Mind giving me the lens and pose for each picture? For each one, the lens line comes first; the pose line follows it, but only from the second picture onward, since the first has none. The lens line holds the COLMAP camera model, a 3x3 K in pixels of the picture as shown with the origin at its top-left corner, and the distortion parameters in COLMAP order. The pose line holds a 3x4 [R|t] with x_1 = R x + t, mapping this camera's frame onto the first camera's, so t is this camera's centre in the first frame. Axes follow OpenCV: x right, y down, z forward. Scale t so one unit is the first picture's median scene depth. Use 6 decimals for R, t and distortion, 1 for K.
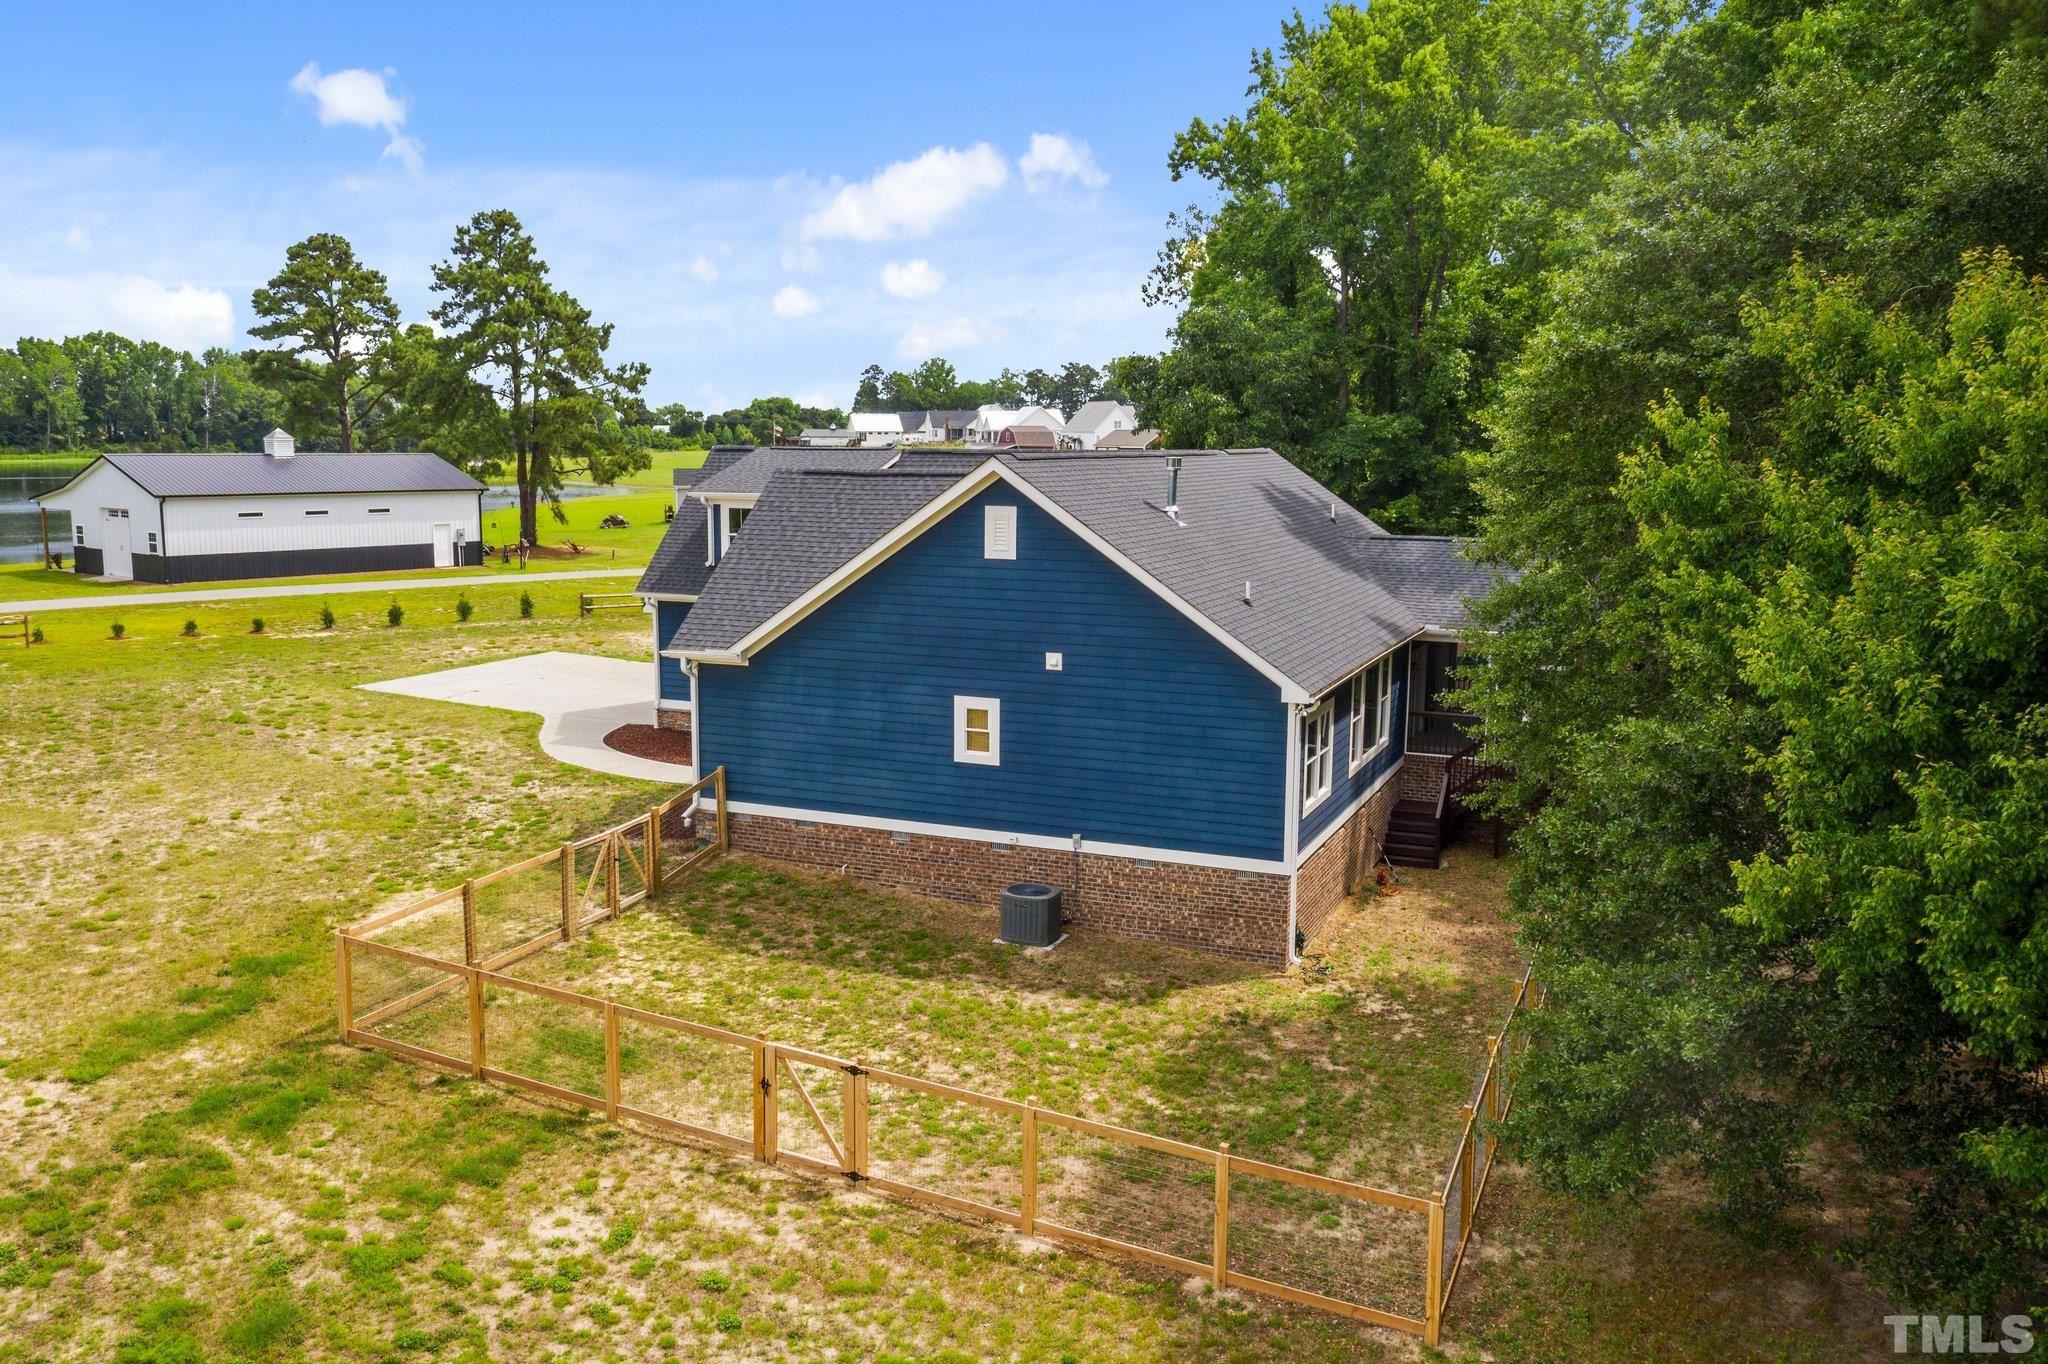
lens RADIAL K [[1621.1, 0, 1024.0], [0, 1621.1, 682.0], [0, 0, 1]] dist [-0.010642, 0.006050]
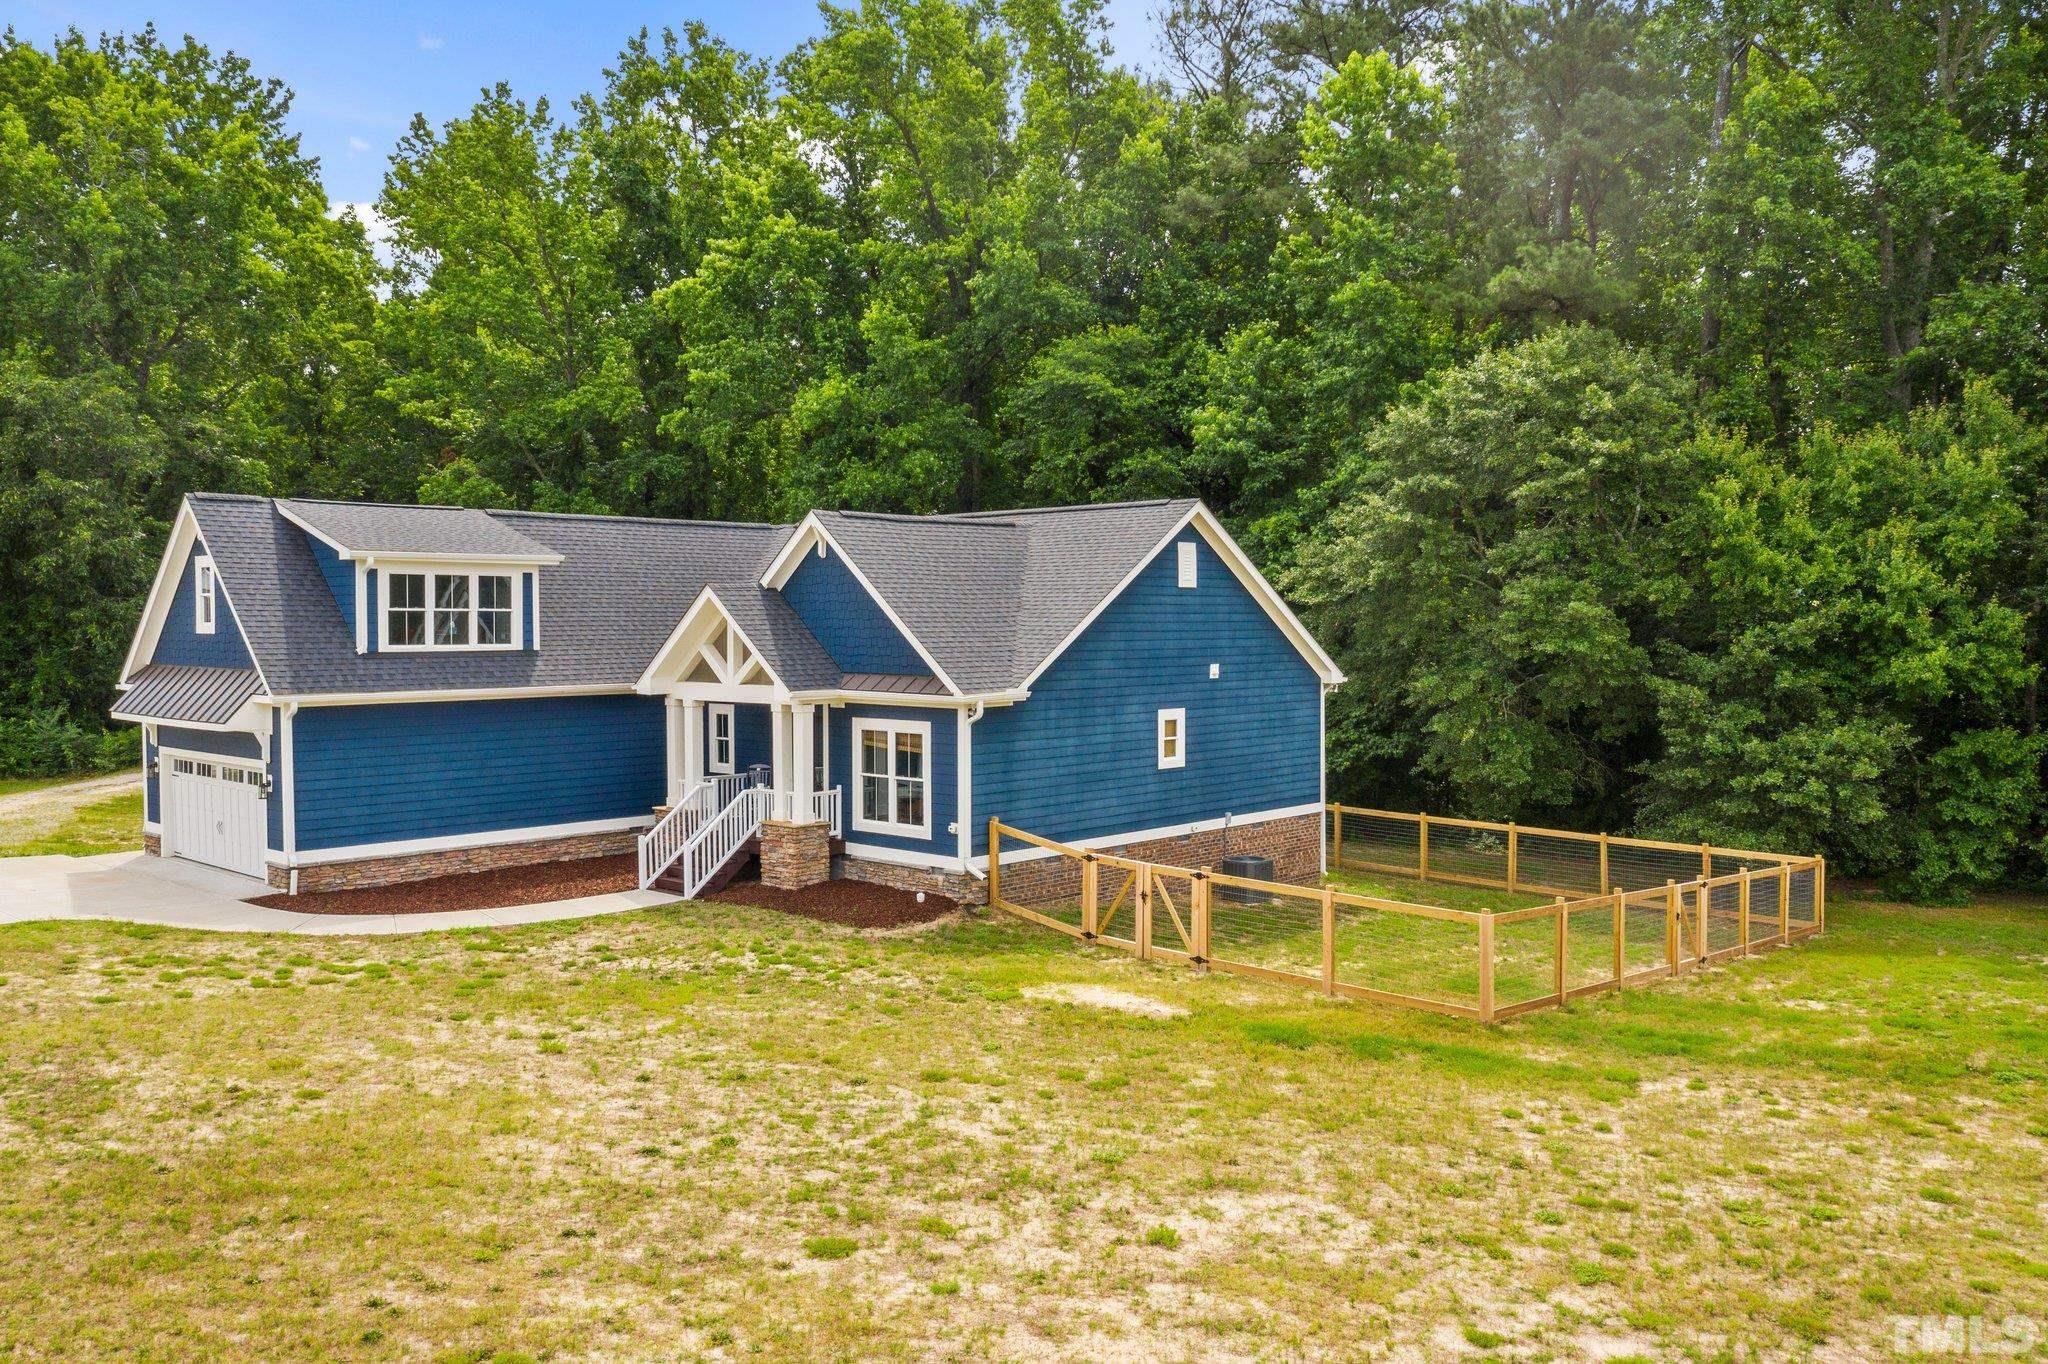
lens RADIAL K [[1621.1, 0, 1024.0], [0, 1621.1, 682.0], [0, 0, 1]] dist [-0.010642, 0.006050]
pose [[0.320141, -0.041548, 0.946458, -1.182092], [0.140336, 0.990096, -0.004005, -0.020241], [-0.936918, 0.134105, 0.322801, 0.748945]]
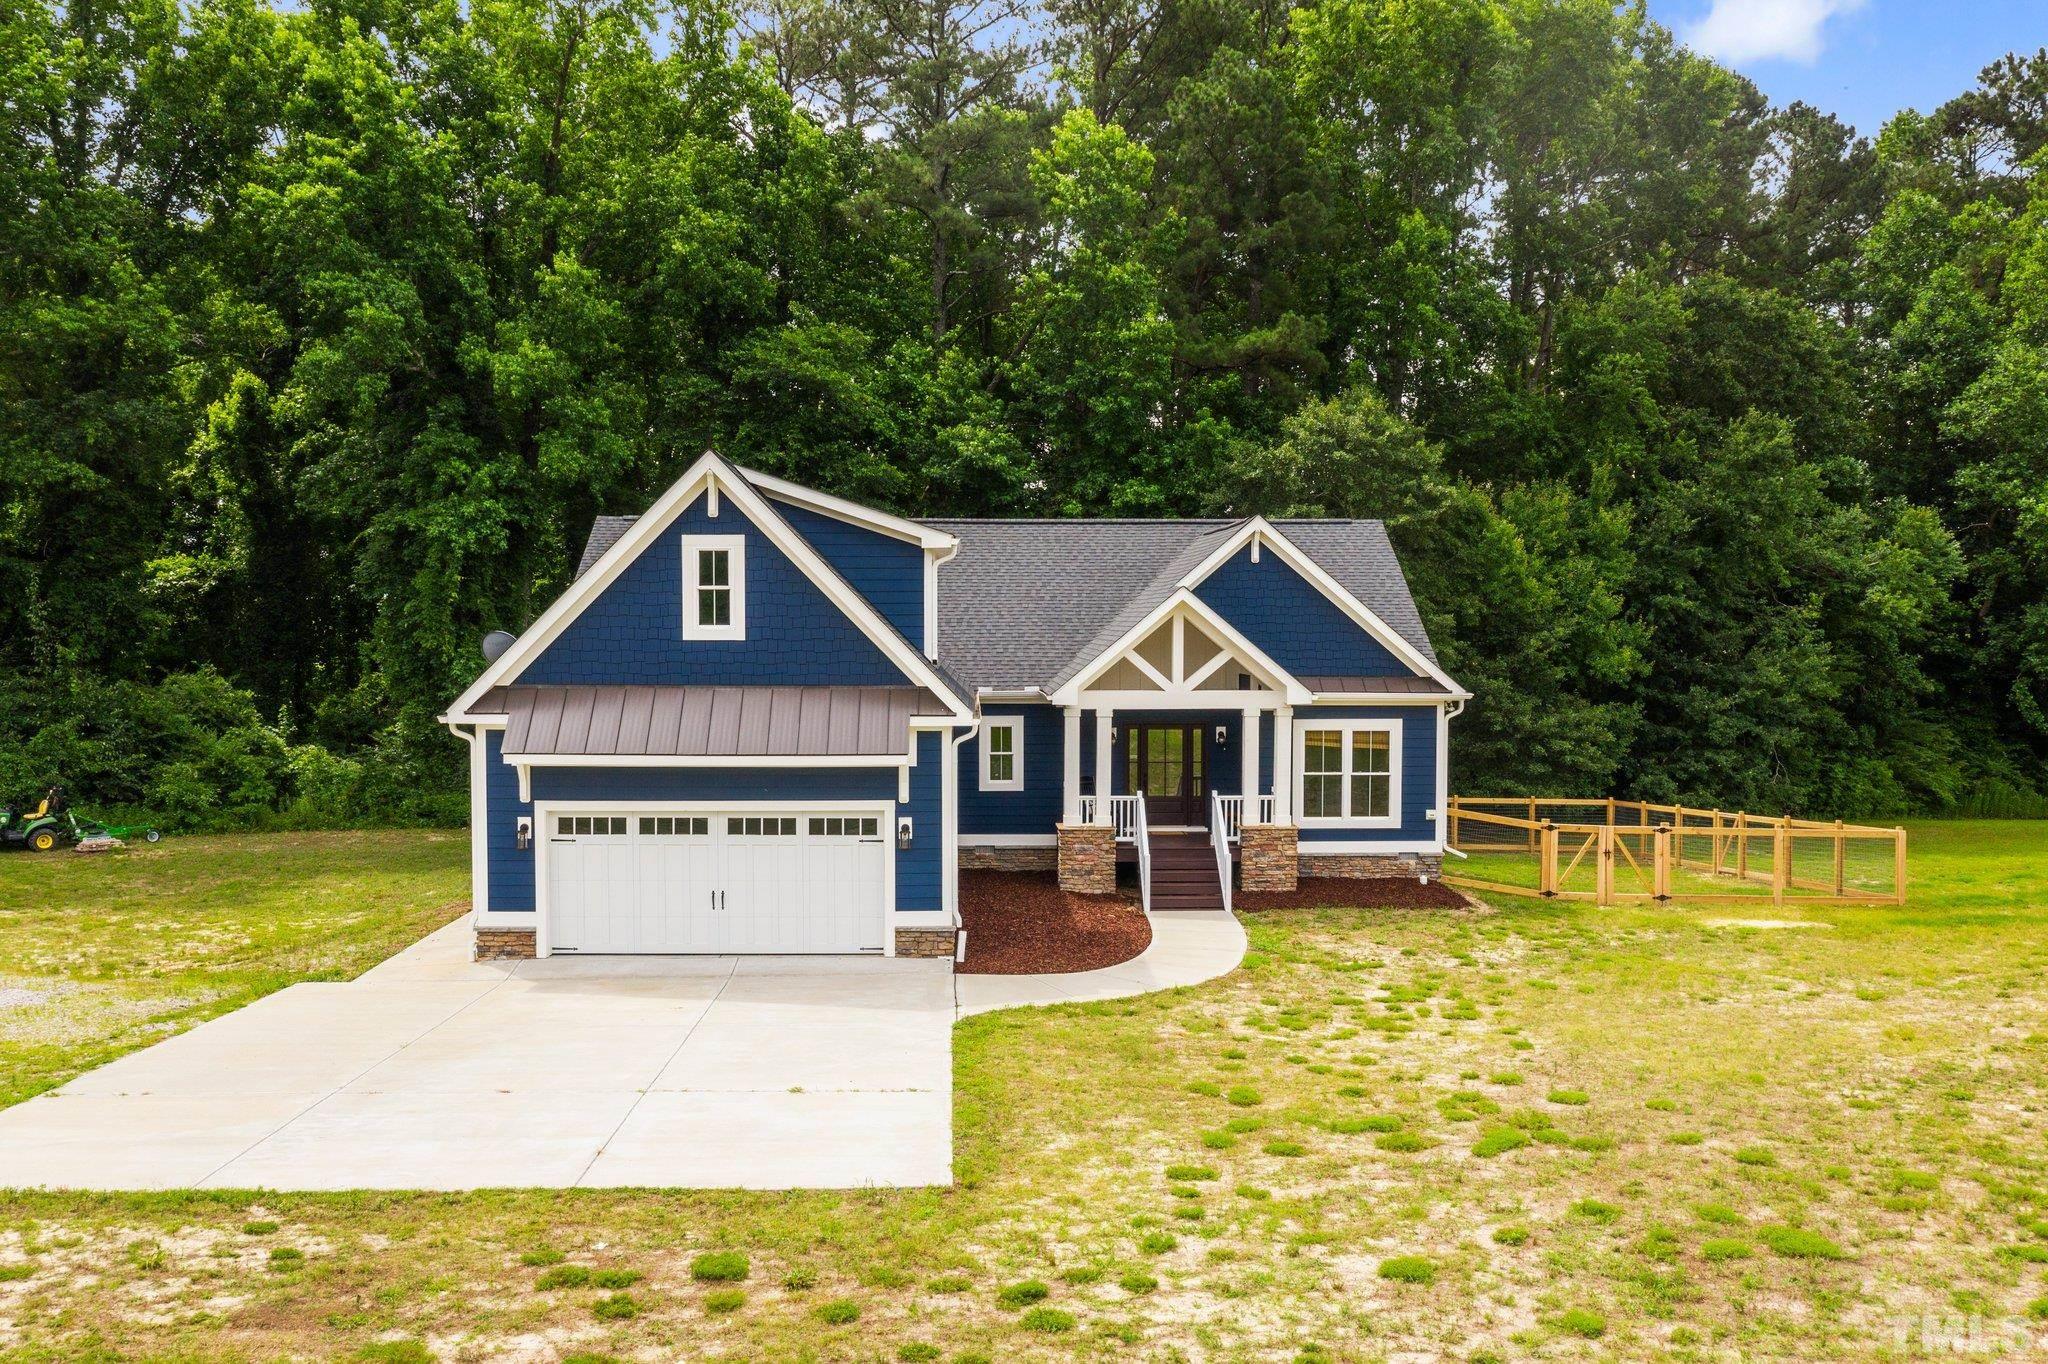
lens RADIAL K [[1656.1, 0, 1024.0], [0, 1656.1, 682.0], [0, 0, 1]] dist [-0.014674, -0.007145]
pose [[-0.434000, -0.037413, 0.900136, -1.137769], [0.125996, 0.986797, 0.101764, -0.183491], [-0.892059, 0.157579, -0.423556, 1.865269]]
